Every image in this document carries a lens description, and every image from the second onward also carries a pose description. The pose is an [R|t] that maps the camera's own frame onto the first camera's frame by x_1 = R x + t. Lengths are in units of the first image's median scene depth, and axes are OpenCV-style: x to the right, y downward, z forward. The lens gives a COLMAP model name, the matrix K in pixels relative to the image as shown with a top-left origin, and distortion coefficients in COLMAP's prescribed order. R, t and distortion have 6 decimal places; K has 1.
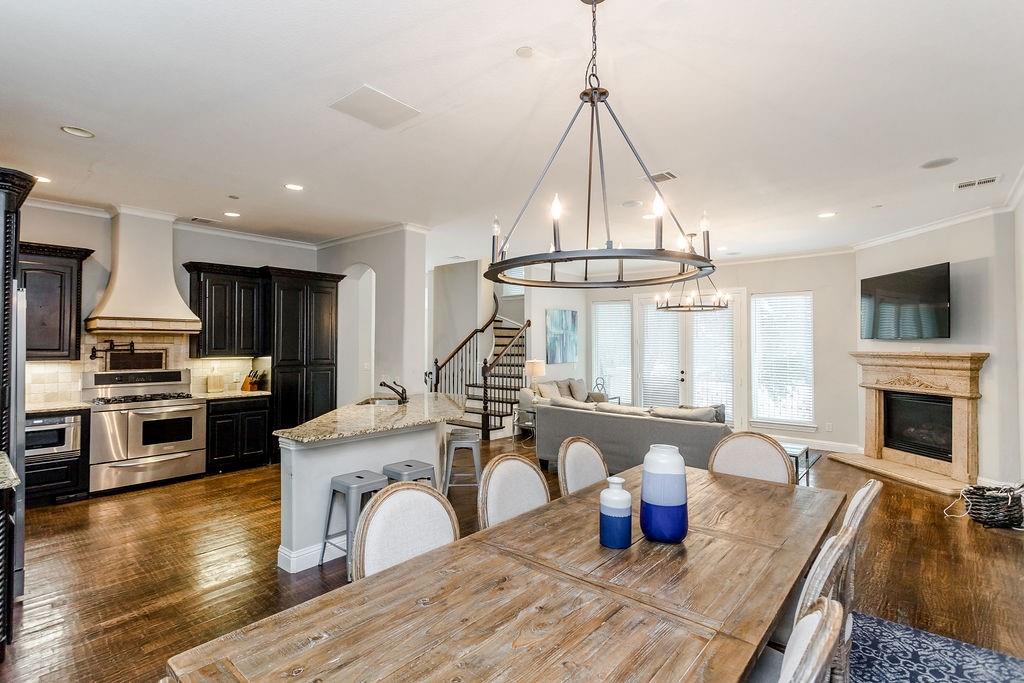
lens RADIAL K [[488.6, 0, 508.2], [0, 488.6, 334.0], [0, 0, 1]] dist [0.000446, 0.001583]
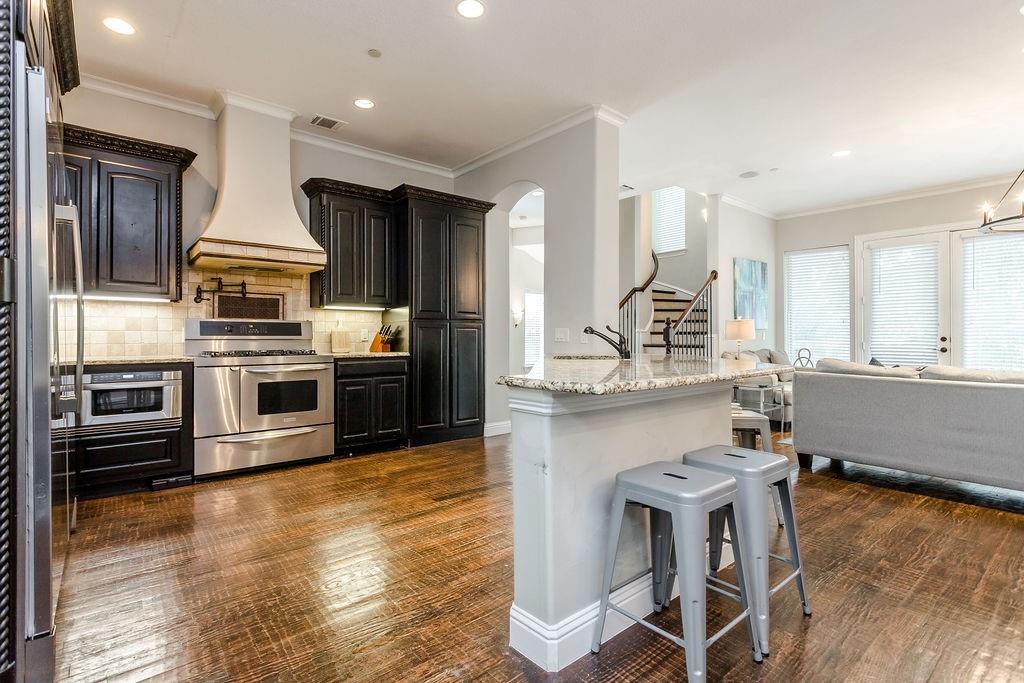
lens RADIAL K [[488.6, 0, 506.3], [0, 488.6, 333.1], [0, 0, 1]] dist [0.000446, 0.001583]
pose [[0.986588, -0.003871, -0.163184, -0.231812], [0.005884, 0.999912, 0.011855, 0.087531], [0.163124, -0.012656, 0.986524, 0.302172]]
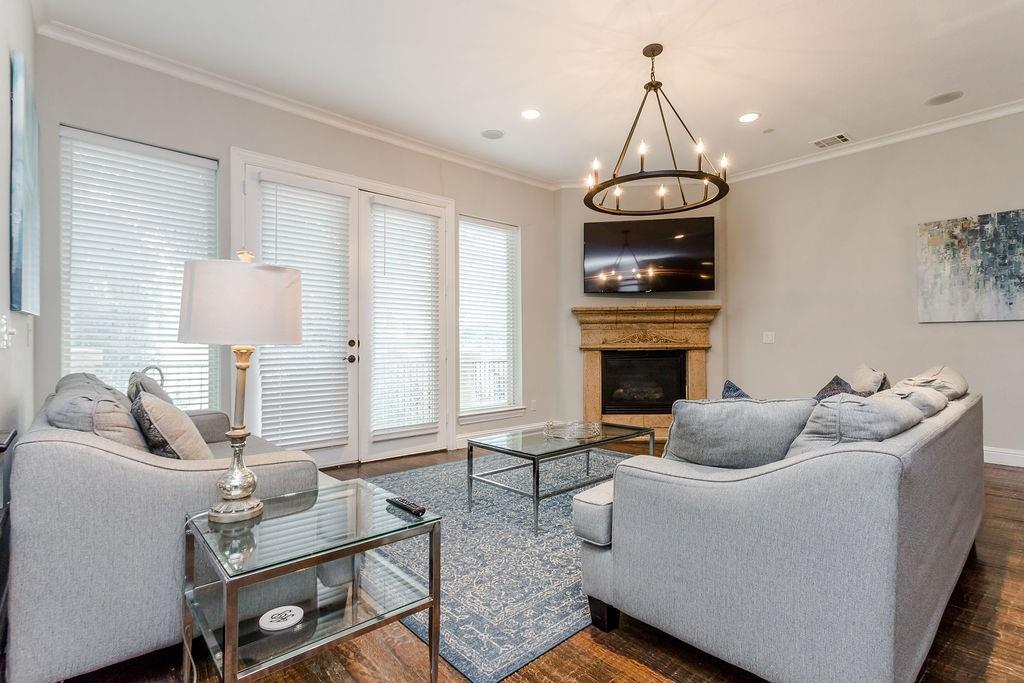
lens RADIAL K [[488.6, 0, 510.8], [0, 488.6, 338.2], [0, 0, 1]] dist [0.000446, 0.001583]
pose [[0.133415, 0.006244, 0.991041, -0.155990], [-0.018202, 0.999827, -0.003849, 0.110832], [-0.990893, -0.017525, 0.133506, 1.187839]]
